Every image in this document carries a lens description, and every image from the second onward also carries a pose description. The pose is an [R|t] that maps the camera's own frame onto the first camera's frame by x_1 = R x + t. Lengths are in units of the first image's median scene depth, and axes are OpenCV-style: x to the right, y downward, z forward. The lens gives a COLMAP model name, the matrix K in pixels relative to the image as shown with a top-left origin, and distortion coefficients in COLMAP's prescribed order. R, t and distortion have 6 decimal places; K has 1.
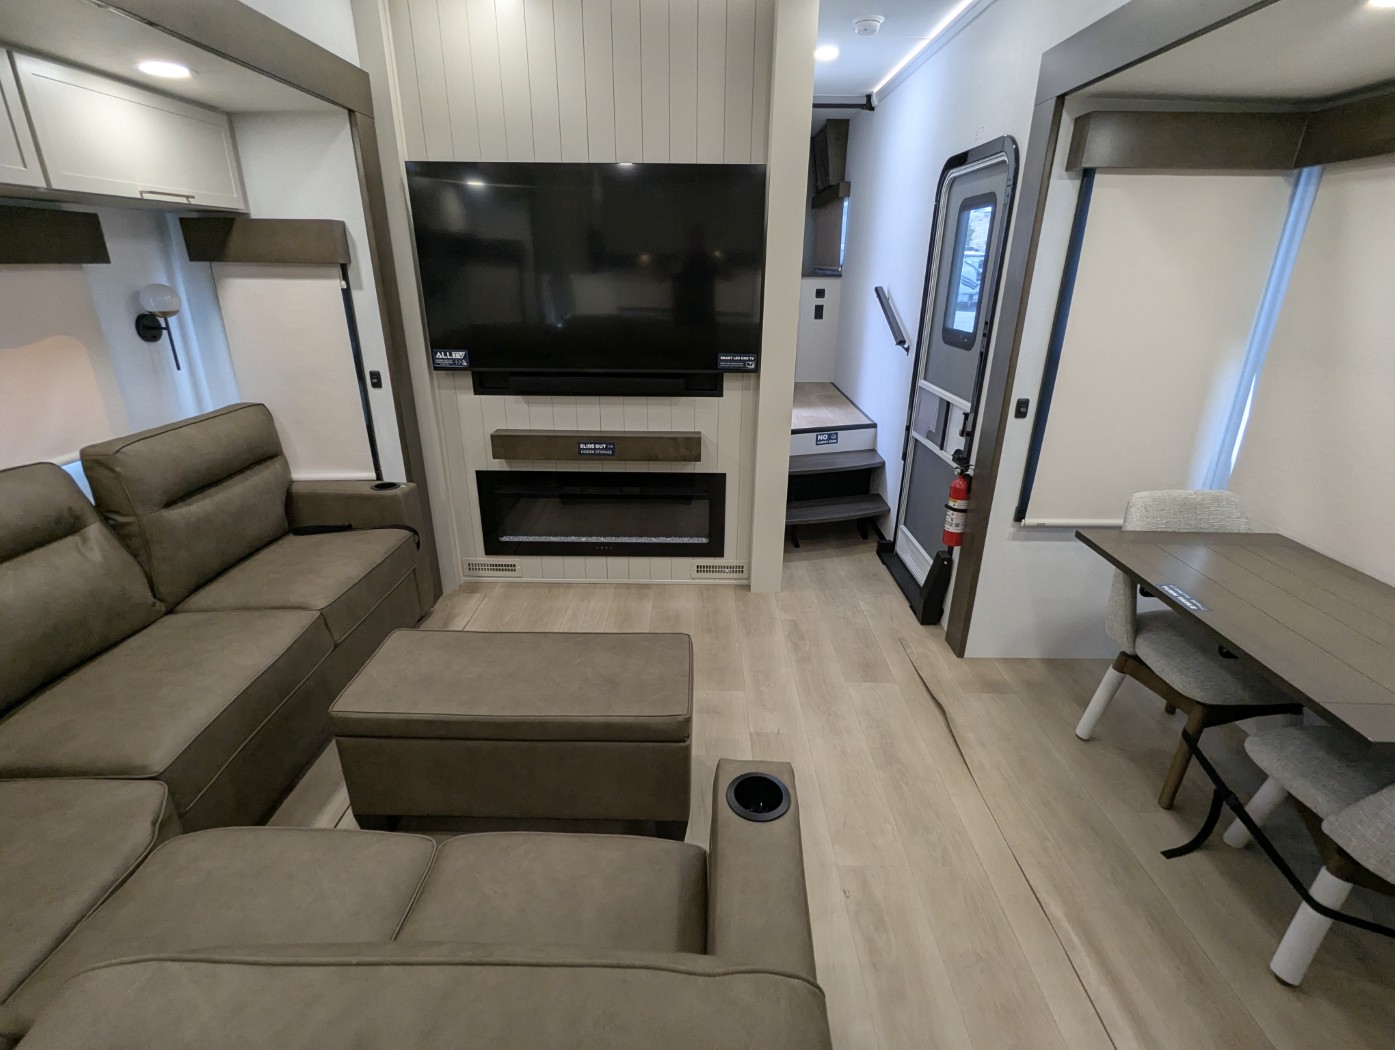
lens RADIAL K [[662.9, 0, 697.5], [0, 662.9, 525.0], [0, 0, 1]] dist [-0.001400, 0.001142]
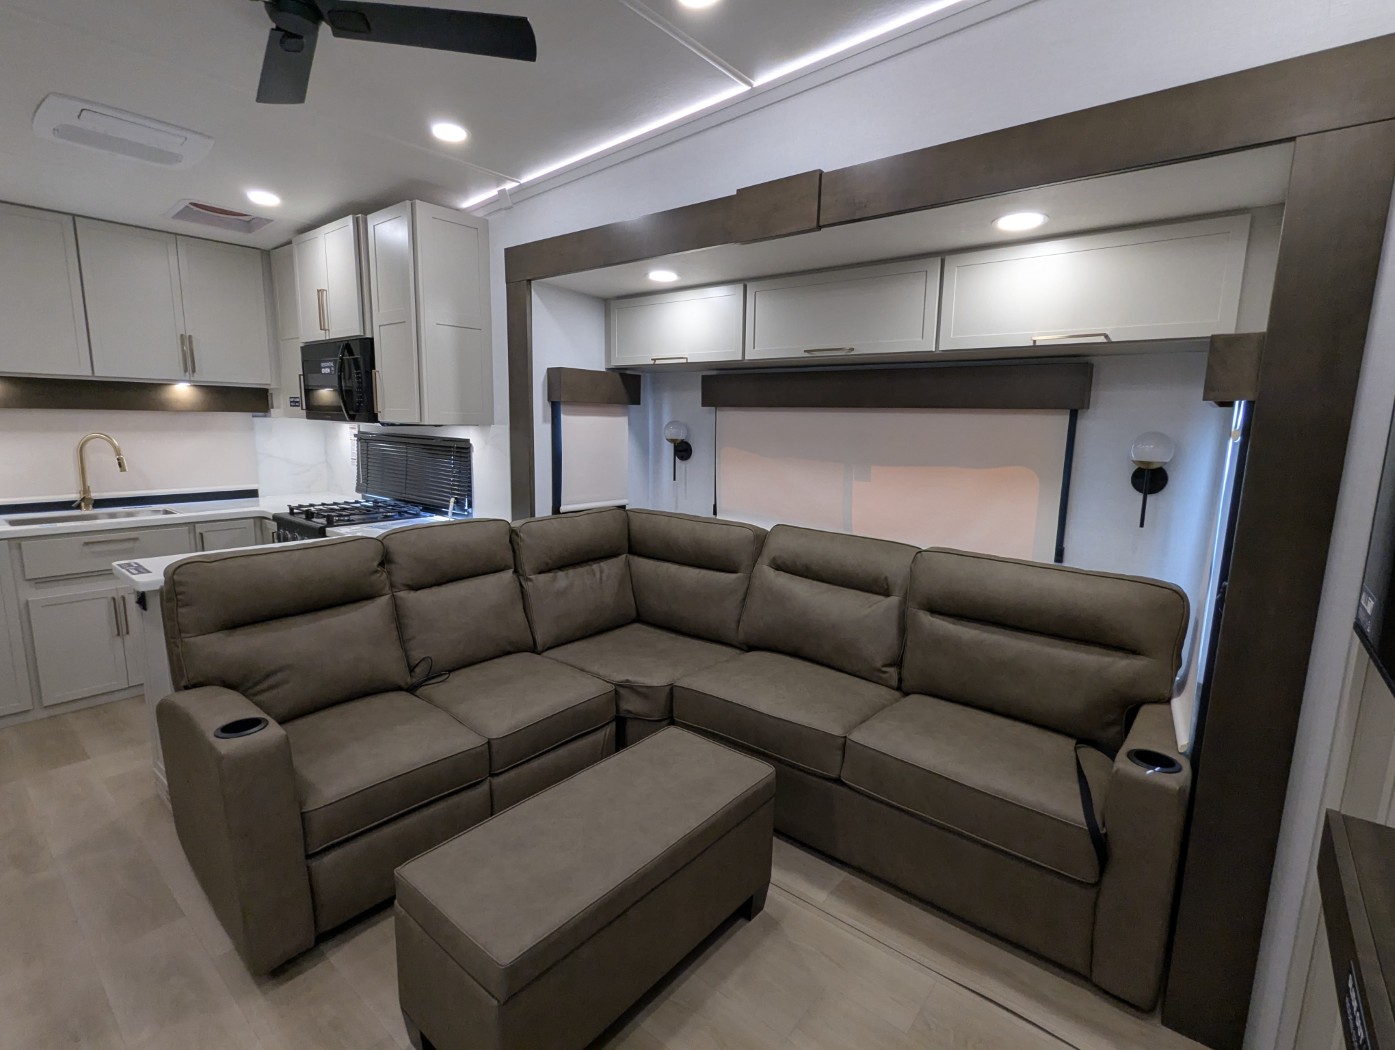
lens RADIAL K [[662.9, 0, 695.6], [0, 662.9, 527.4], [0, 0, 1]] dist [-0.000105, 0.000080]
pose [[-0.634900, 0.097502, -0.766418, 0.237287], [-0.314464, 0.873502, 0.371626, -0.361065], [0.705702, 0.476956, -0.523926, 1.013119]]
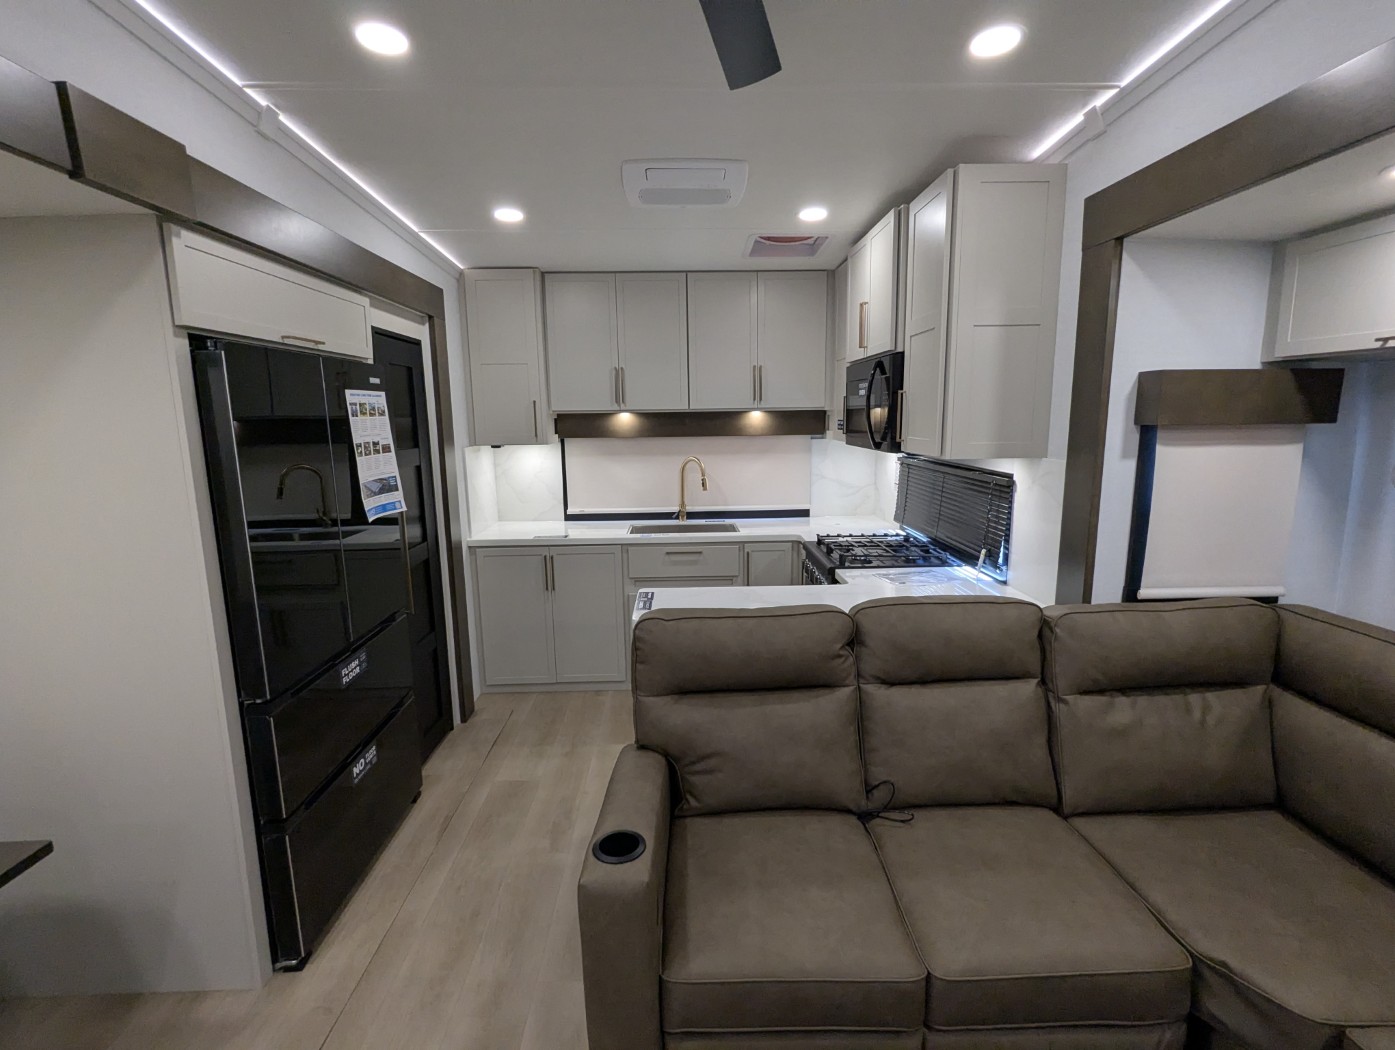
lens RADIAL K [[662.9, 0, 697.5], [0, 662.9, 525.0], [0, 0, 1]] dist [-0.001400, 0.001142]
pose [[-0.999550, 0.003619, -0.029793, -0.007853], [-0.012333, 0.855491, 0.517670, -0.320510], [0.027361, 0.517805, -0.855061, 0.785970]]
